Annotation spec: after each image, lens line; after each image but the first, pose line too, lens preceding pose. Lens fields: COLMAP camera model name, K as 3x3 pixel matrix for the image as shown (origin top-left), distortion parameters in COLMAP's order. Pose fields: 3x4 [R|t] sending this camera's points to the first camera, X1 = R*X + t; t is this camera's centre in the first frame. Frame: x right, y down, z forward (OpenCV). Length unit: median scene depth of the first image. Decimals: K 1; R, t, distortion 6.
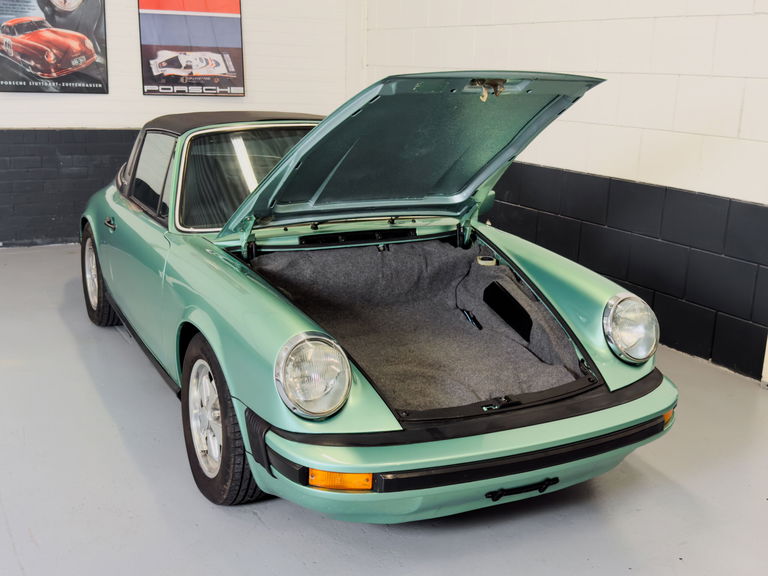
lens RADIAL K [[866.9, 0, 394.2], [0, 866.9, 289.1], [0, 0, 1]] dist [0.152943, -0.302903]
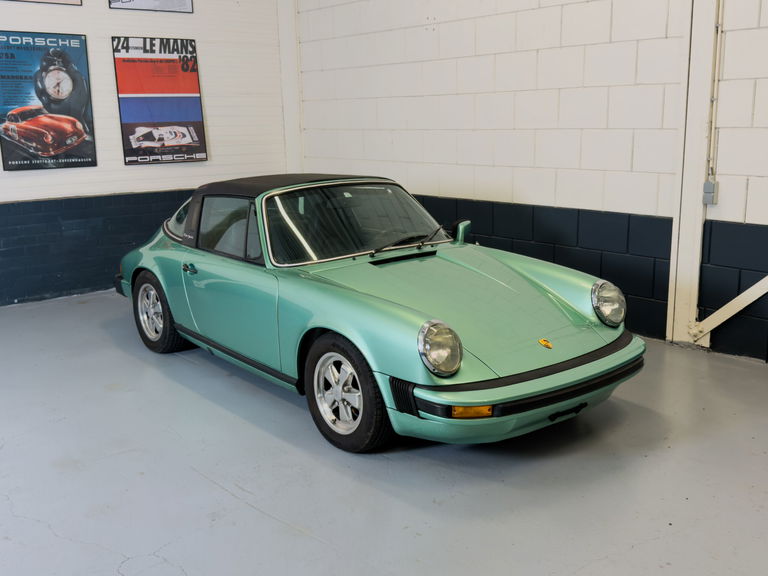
lens RADIAL K [[804.2, 0, 384.0], [0, 804.2, 288.0], [0, 0, 1]] dist [0.156406, -0.305543]
pose [[0.980267, -0.090041, 0.175980, -0.163500], [0.096691, 0.994875, -0.029565, 0.010540], [-0.172416, 0.045997, 0.983950, -0.141483]]
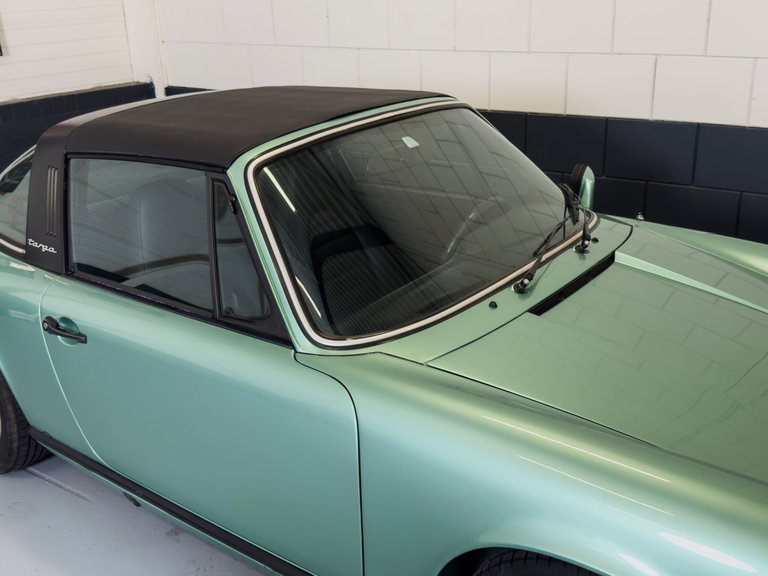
lens RADIAL K [[826.9, 0, 384.0], [0, 826.9, 288.0], [0, 0, 1]] dist [0.168948, -0.358483]
pose [[0.901425, -0.208936, 0.379181, -0.215829], [0.166662, 0.975810, 0.141484, -0.091891], [-0.399570, -0.064342, 0.914442, 0.271152]]
